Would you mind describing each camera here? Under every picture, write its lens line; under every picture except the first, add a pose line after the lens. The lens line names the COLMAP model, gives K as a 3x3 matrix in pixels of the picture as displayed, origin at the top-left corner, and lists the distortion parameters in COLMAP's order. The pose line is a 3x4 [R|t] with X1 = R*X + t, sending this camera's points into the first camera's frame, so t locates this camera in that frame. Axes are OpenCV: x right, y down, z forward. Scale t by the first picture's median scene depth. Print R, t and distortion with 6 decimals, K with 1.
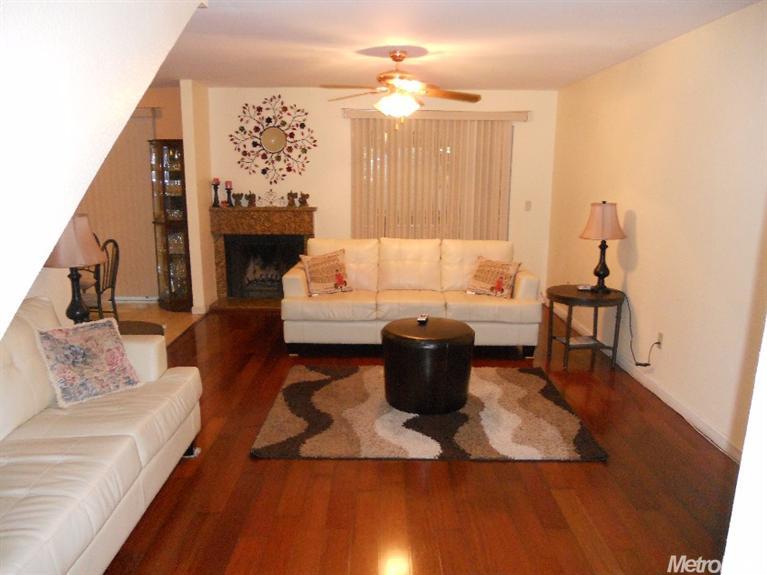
lens RADIAL K [[573.3, 0, 384.4], [0, 573.3, 288.5], [0, 0, 1]] dist [-0.064603, -0.000862]
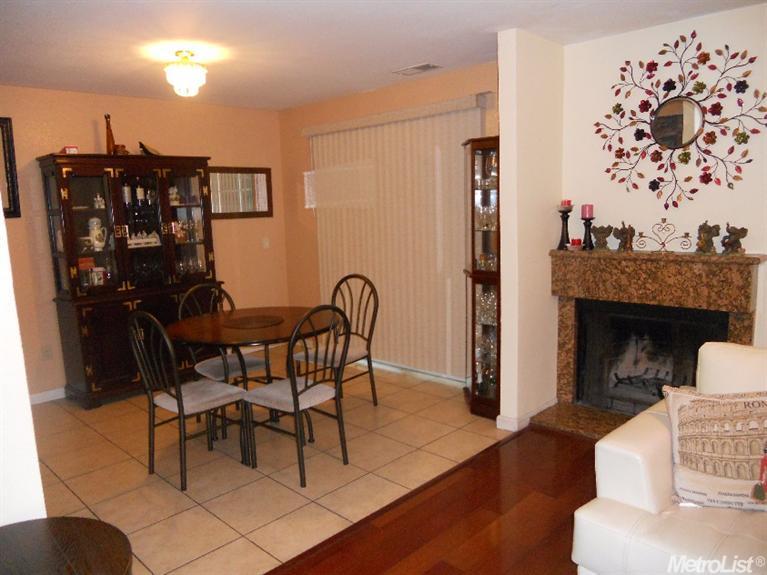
lens RADIAL K [[573.3, 0, 364.3], [0, 573.3, 305.7], [0, 0, 1]] dist [-0.064603, -0.000862]
pose [[0.695534, 0.088346, -0.713041, -0.018096], [-0.110271, 0.993780, 0.015566, -0.073794], [0.709981, 0.067801, 0.700949, 0.457792]]
